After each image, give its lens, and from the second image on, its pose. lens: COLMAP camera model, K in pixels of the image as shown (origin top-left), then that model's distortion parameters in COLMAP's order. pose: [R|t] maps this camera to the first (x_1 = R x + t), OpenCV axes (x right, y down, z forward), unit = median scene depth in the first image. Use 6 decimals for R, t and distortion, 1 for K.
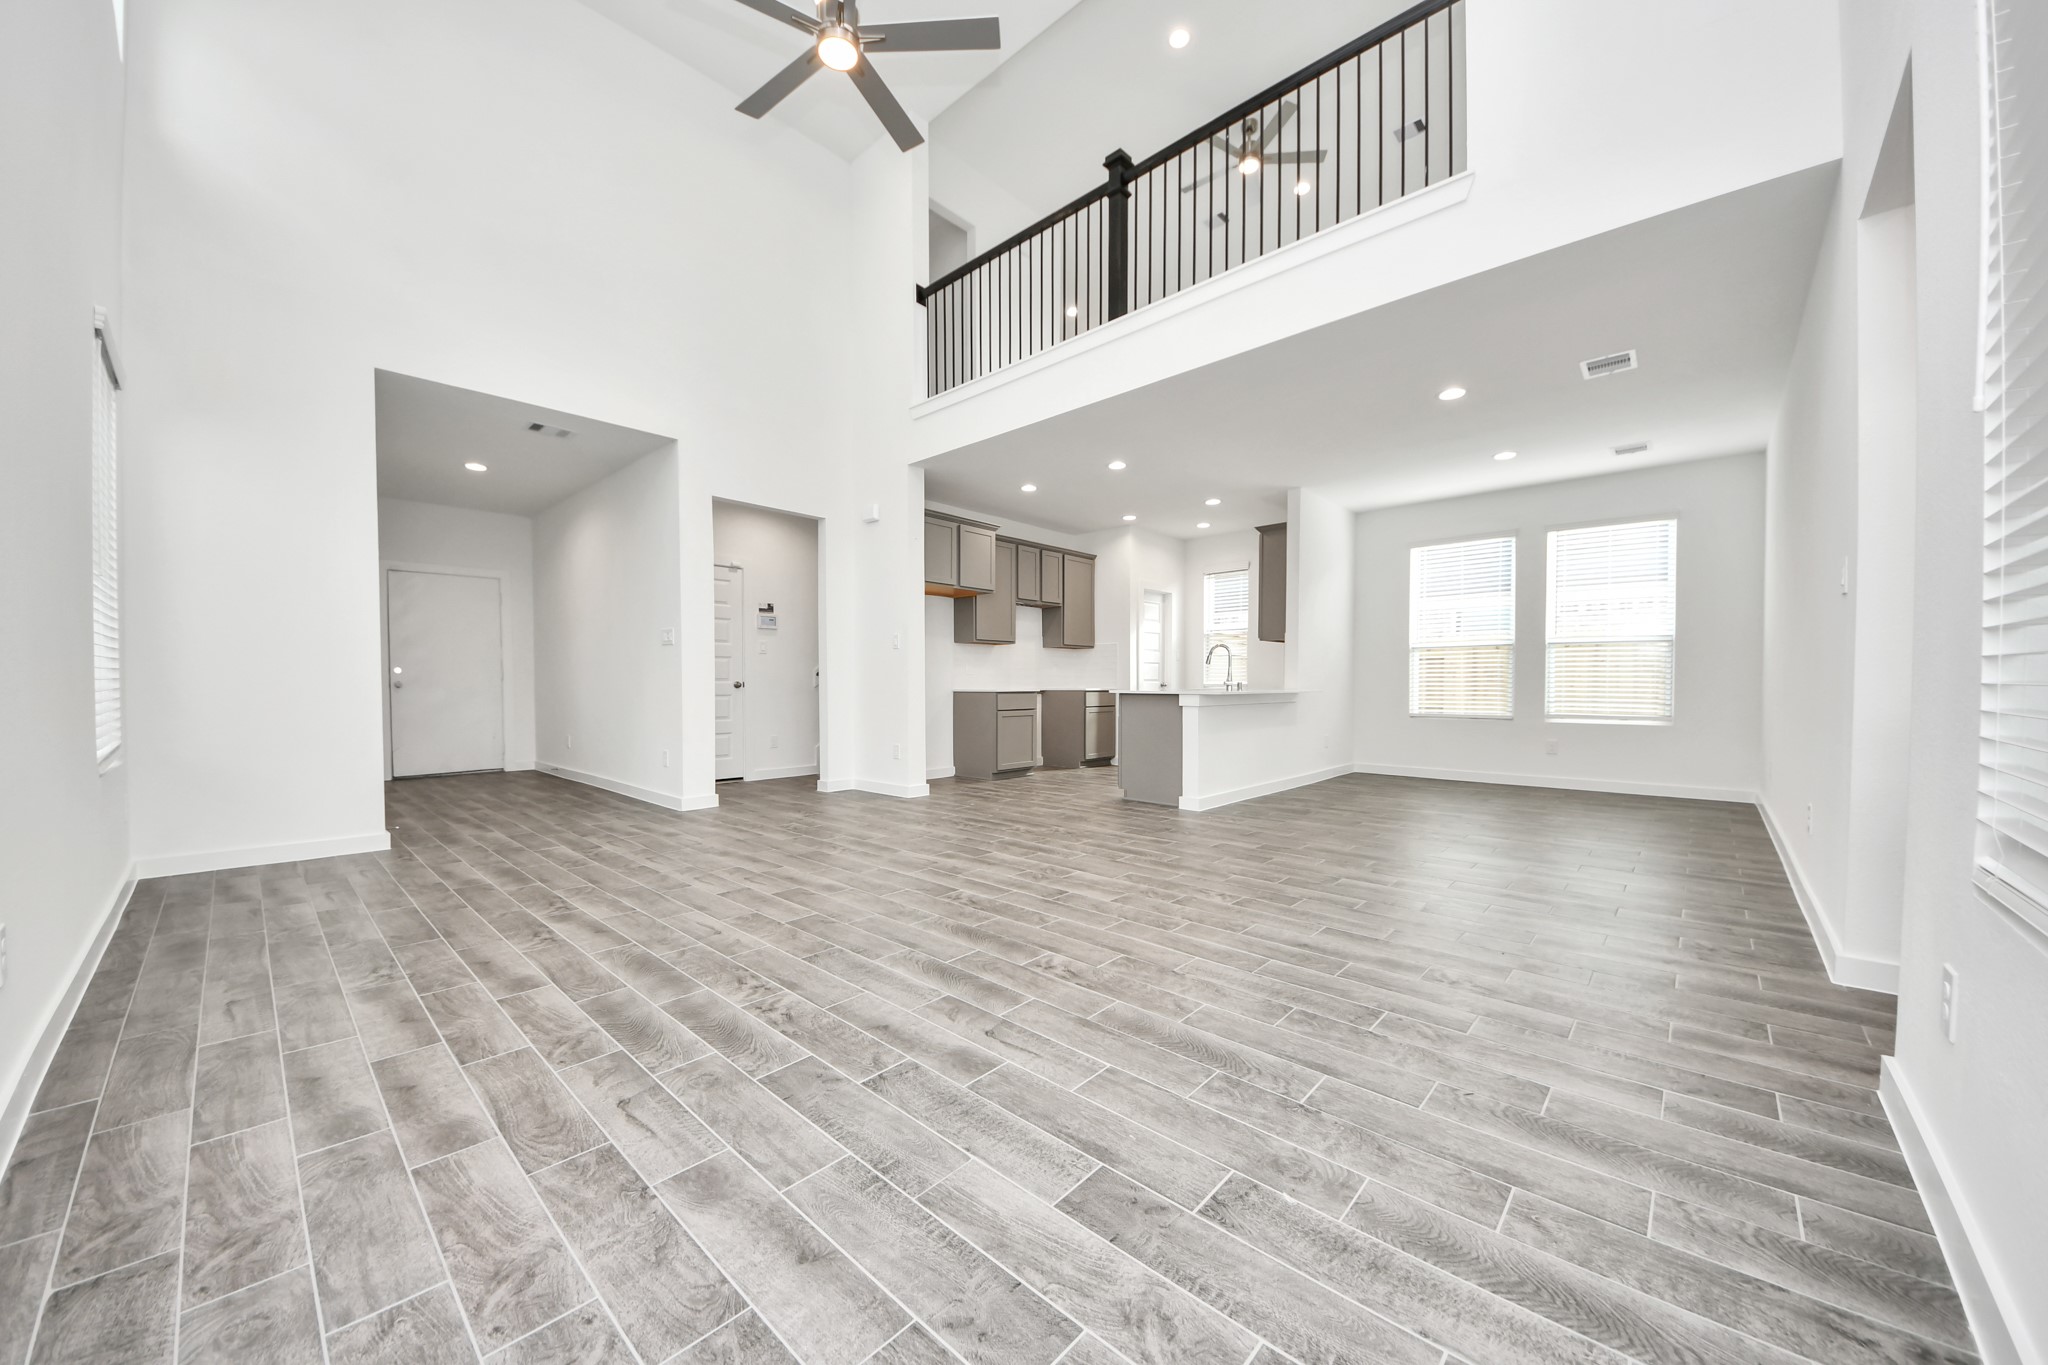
lens RADIAL K [[745.4, 0, 1005.0], [0, 745.4, 696.1], [0, 0, 1]] dist [-0.016547, 0.000853]
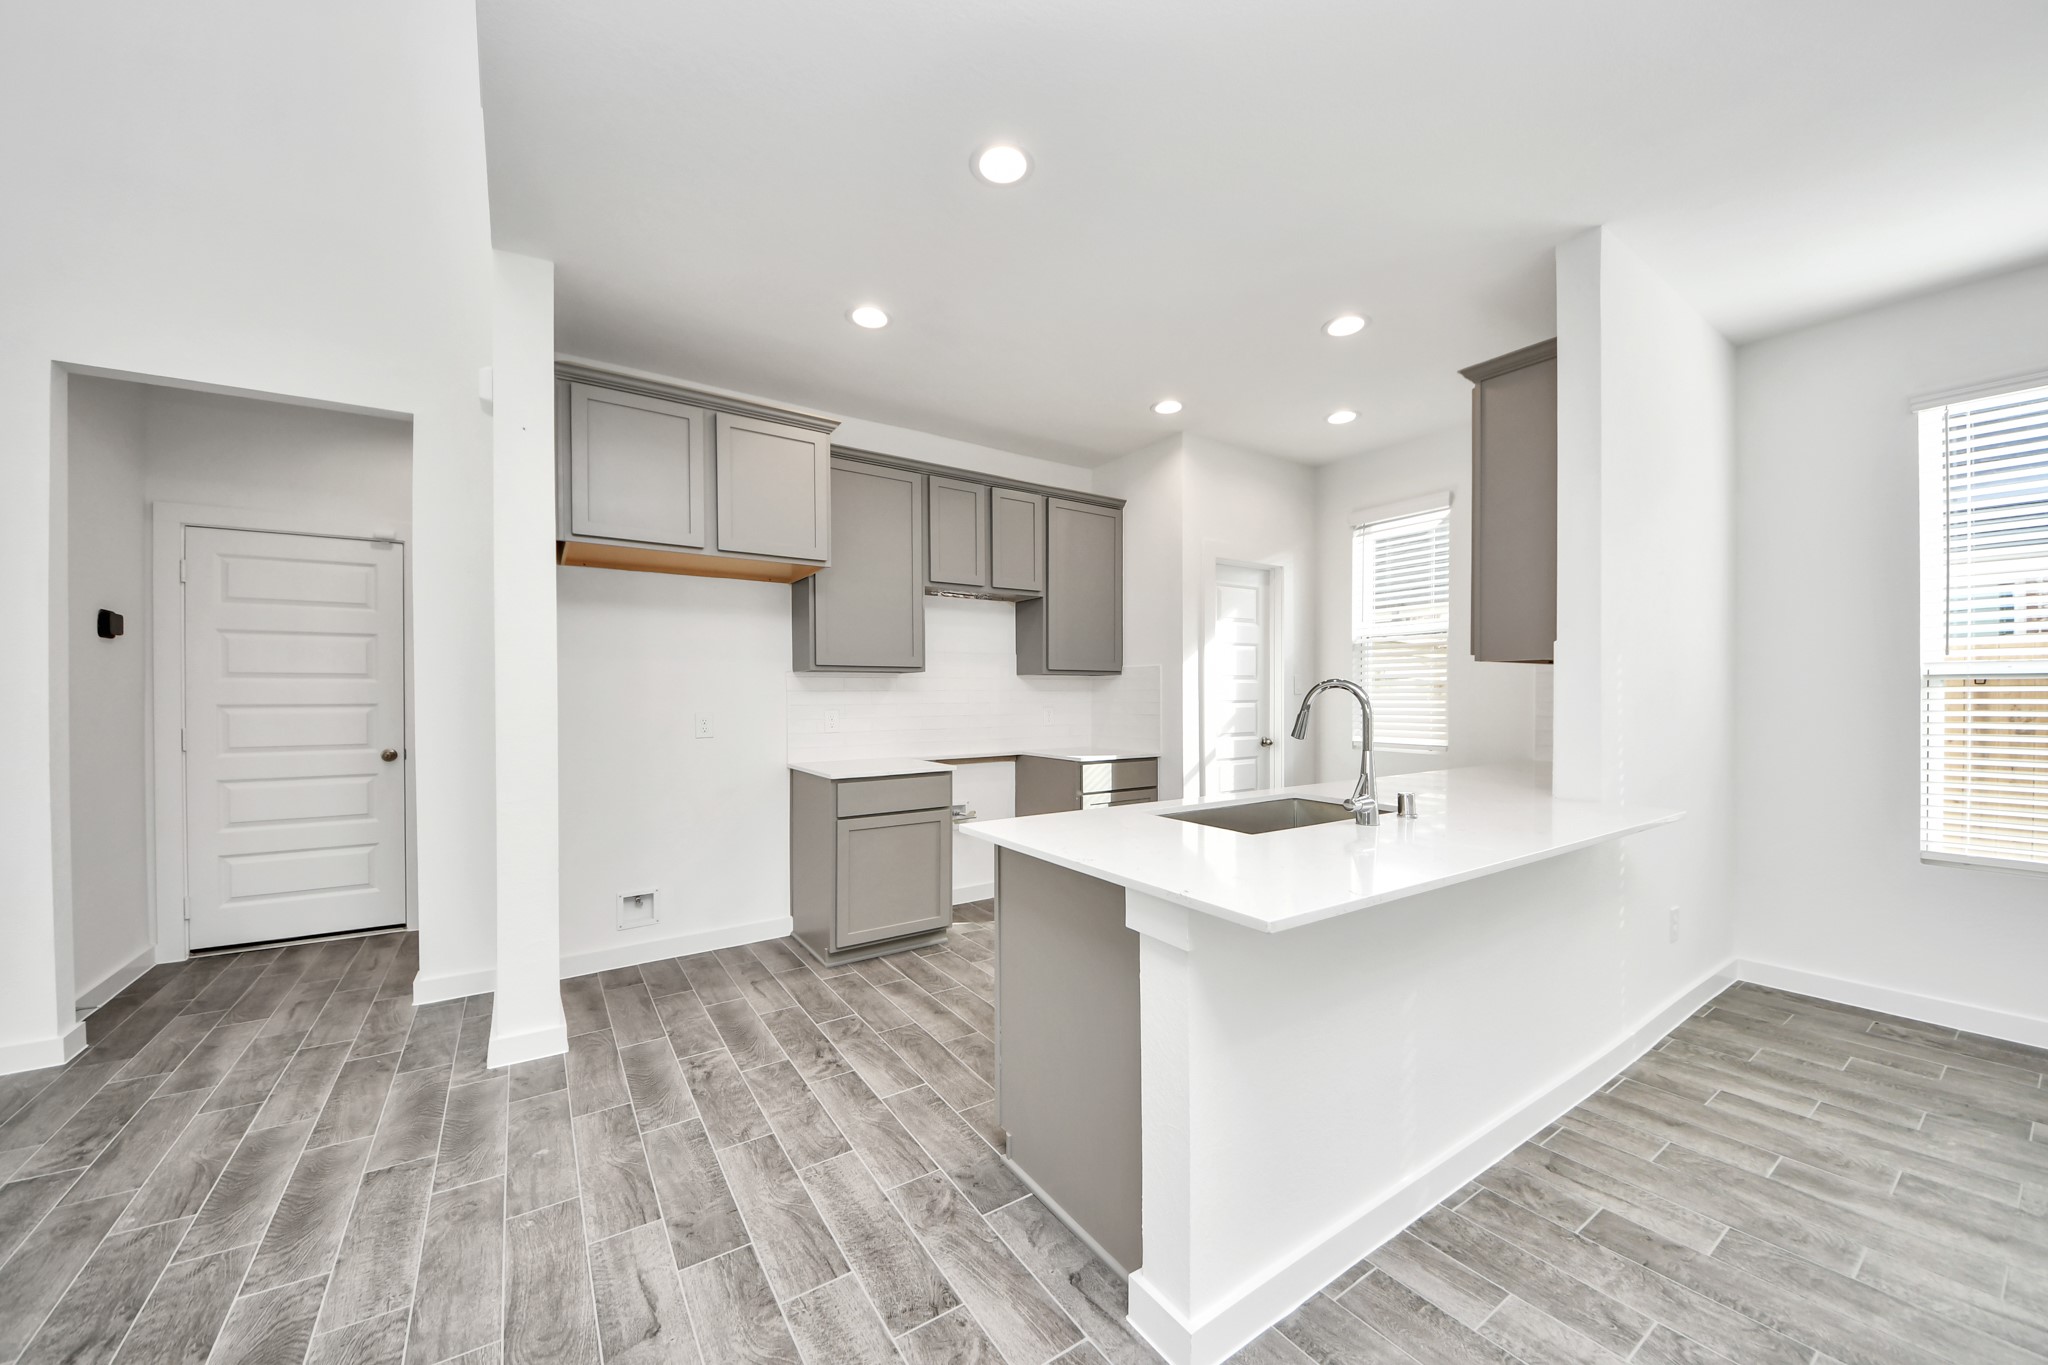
lens RADIAL K [[745.4, 0, 981.1], [0, 745.4, 697.1], [0, 0, 1]] dist [-0.016547, 0.000853]
pose [[0.967164, 0.001628, -0.254150, 0.187664], [-0.004503, 0.999932, -0.010732, -0.050275], [0.254115, 0.011525, 0.967105, 0.546396]]
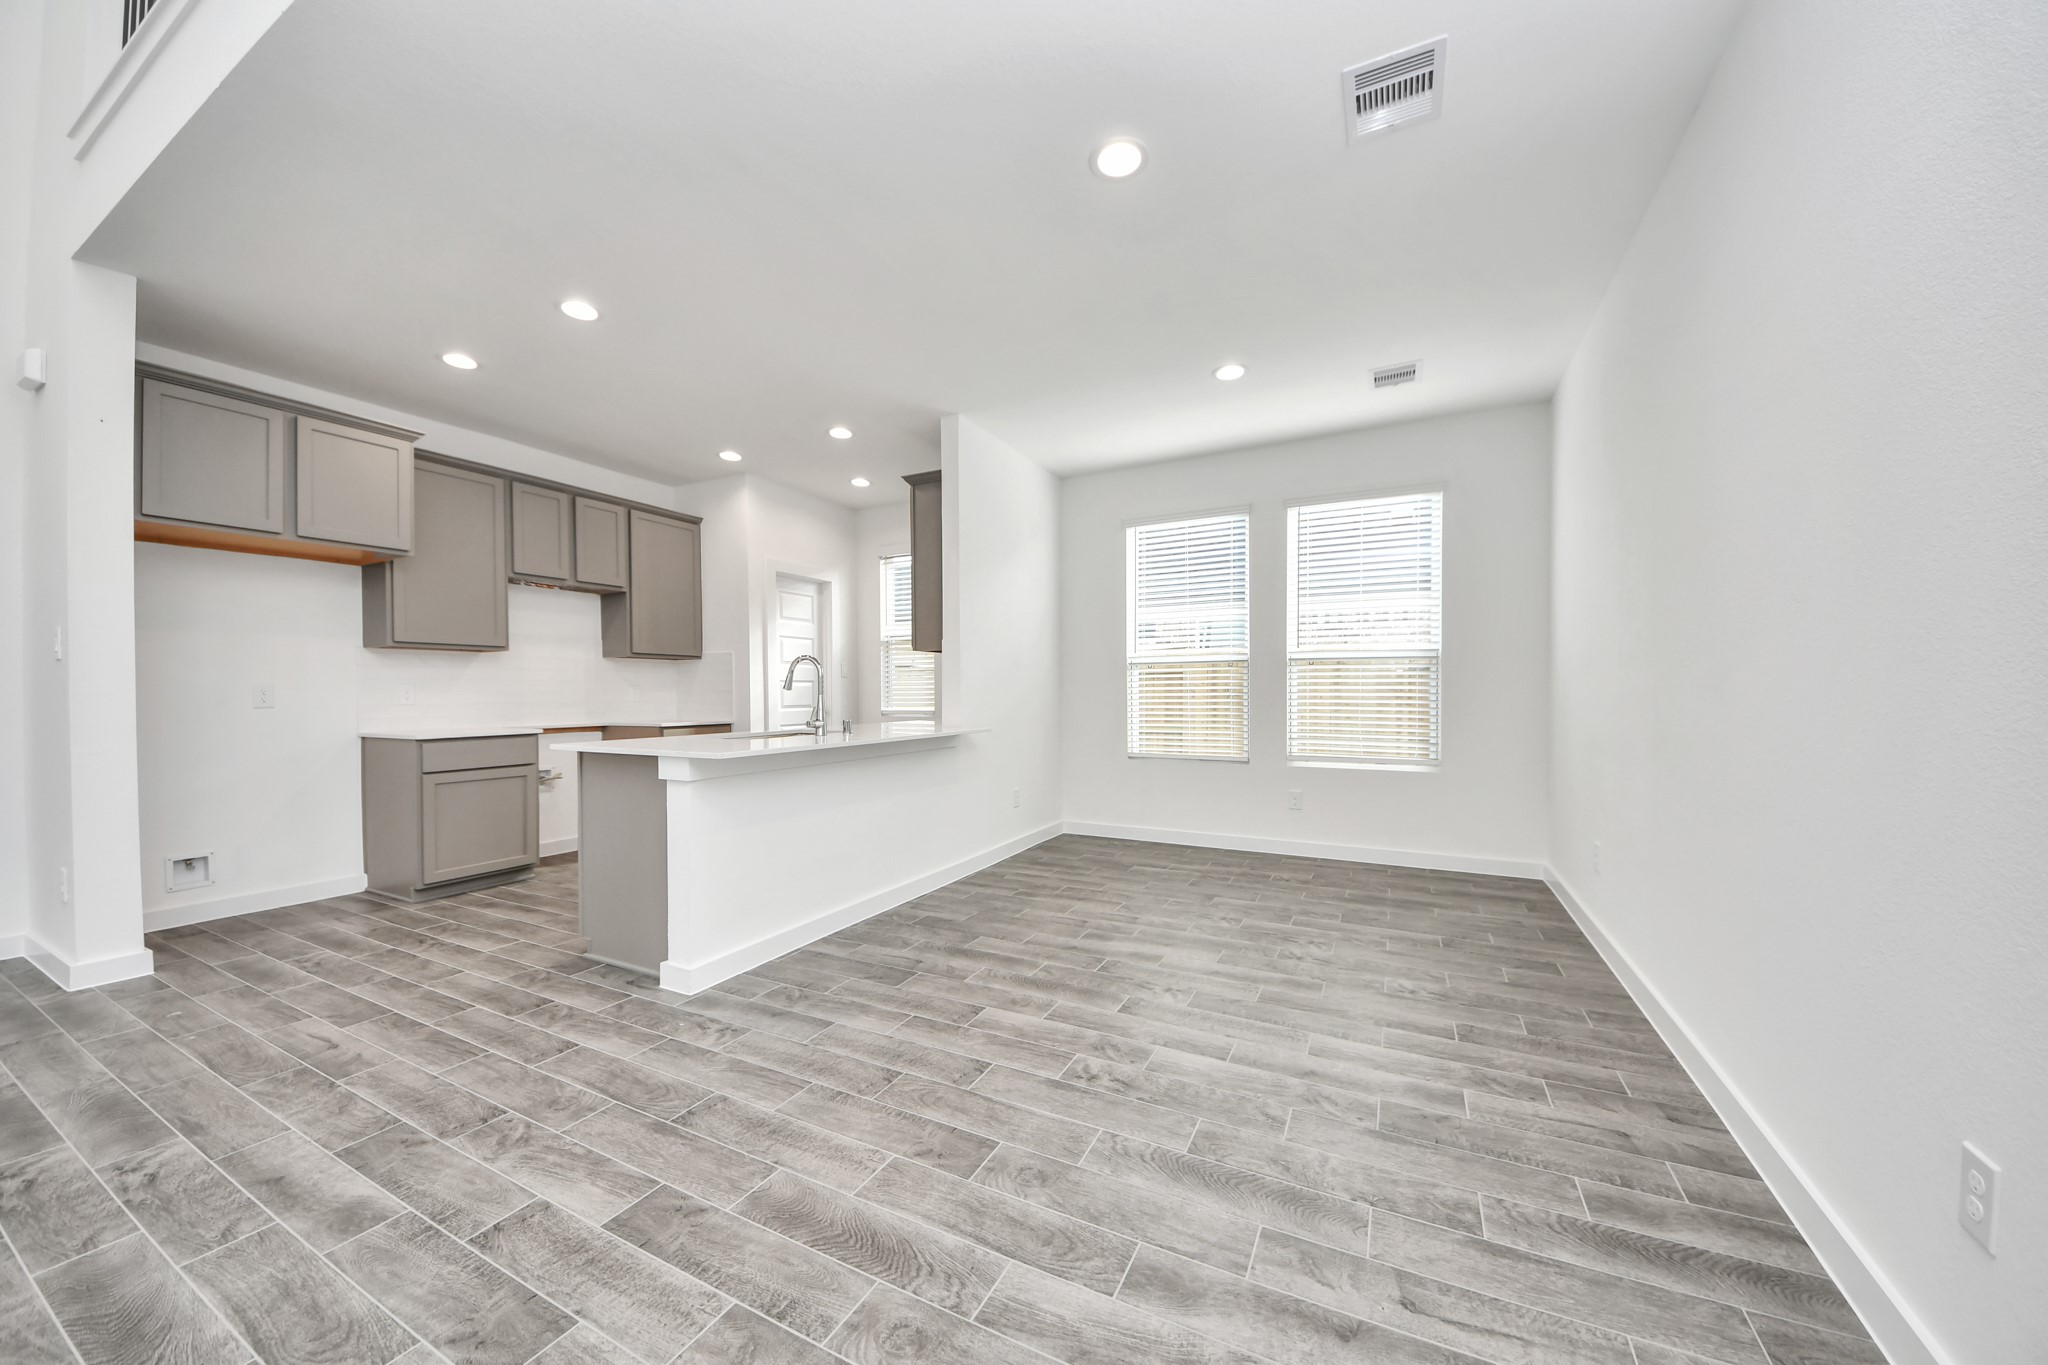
lens RADIAL K [[745.4, 0, 1032.7], [0, 745.4, 693.1], [0, 0, 1]] dist [-0.016547, 0.000853]
pose [[0.953587, -0.003137, 0.301100, 0.242404], [0.007186, 0.999898, -0.012341, -0.028082], [-0.301031, 0.013932, 0.953513, 0.335750]]
